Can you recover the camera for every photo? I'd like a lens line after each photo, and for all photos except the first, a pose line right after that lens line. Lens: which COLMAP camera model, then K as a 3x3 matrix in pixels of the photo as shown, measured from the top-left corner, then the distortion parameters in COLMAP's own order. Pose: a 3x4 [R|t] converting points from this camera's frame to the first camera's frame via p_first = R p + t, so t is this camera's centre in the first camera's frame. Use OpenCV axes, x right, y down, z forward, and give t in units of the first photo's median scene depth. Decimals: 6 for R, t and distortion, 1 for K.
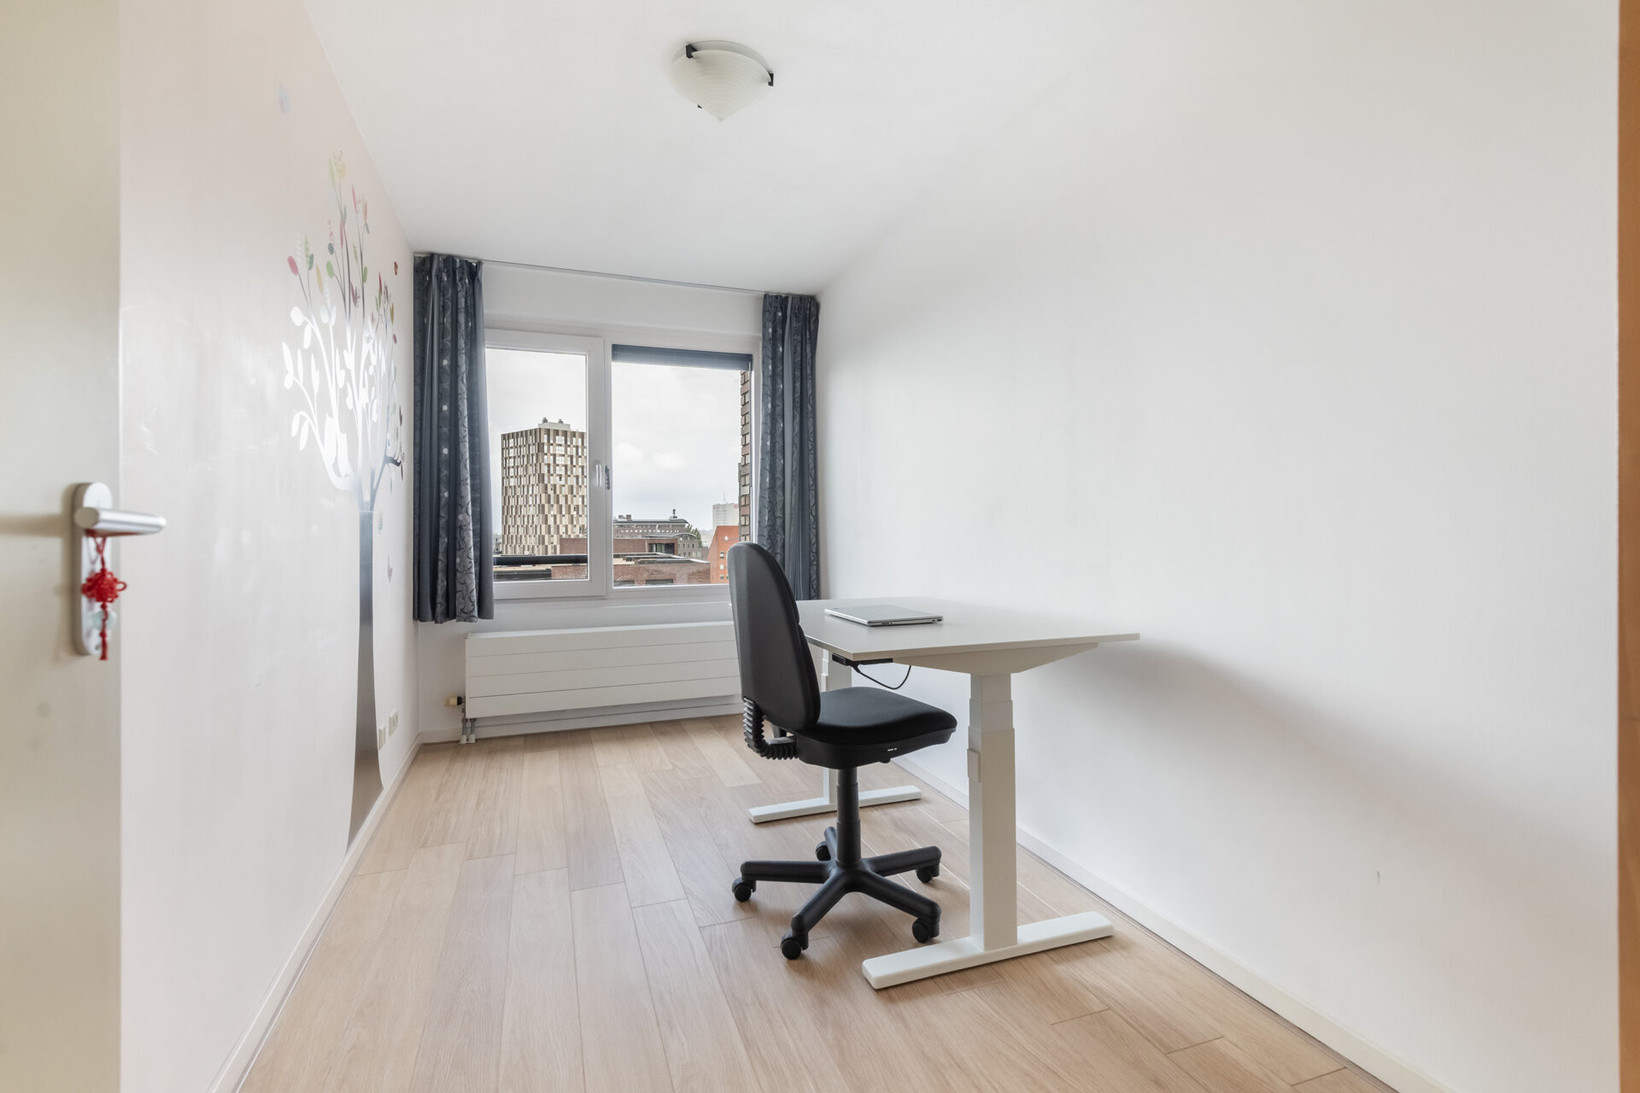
lens RADIAL K [[774.6, 0, 830.7], [0, 774.6, 532.4], [0, 0, 1]] dist [0.003997, 0.000136]
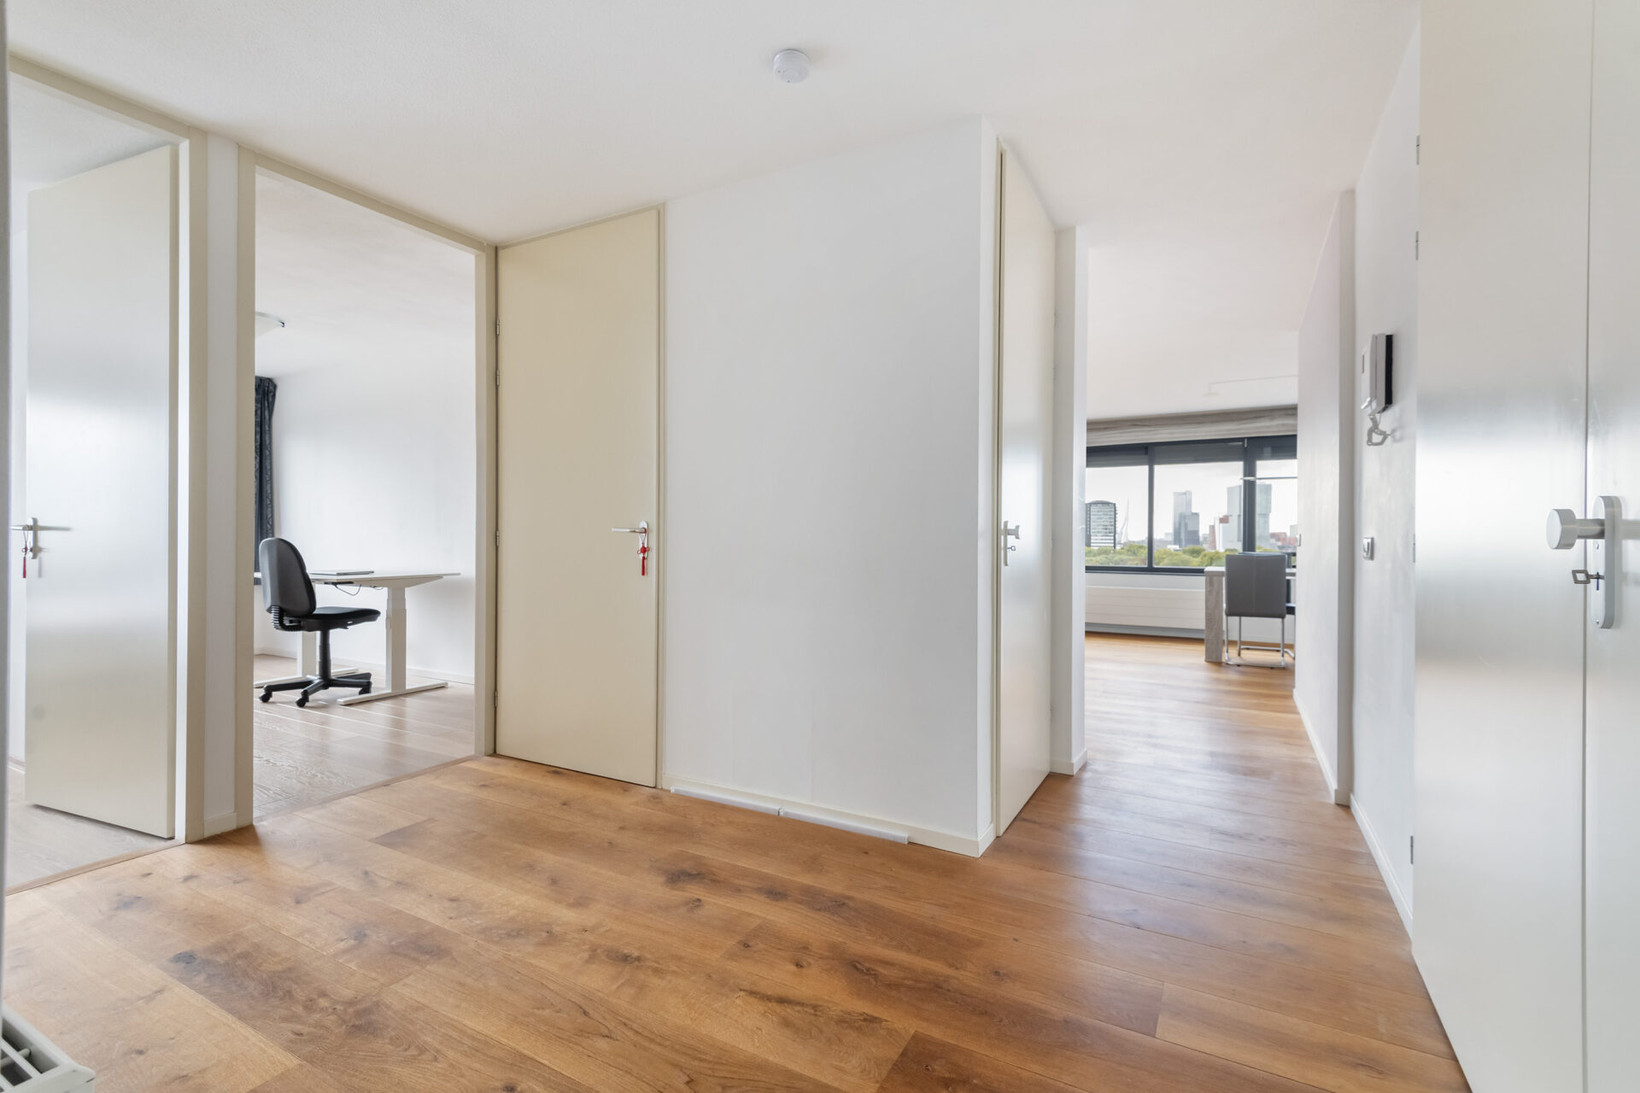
lens RADIAL K [[723.6, 0, 819.6], [0, 723.6, 531.1], [0, 0, 1]] dist [0.020896, 0.000265]
pose [[0.763826, 0.008881, 0.645361, -0.265996], [-0.001308, 0.999925, -0.012212, 0.015237], [-0.645421, 0.008483, 0.763780, -1.652861]]
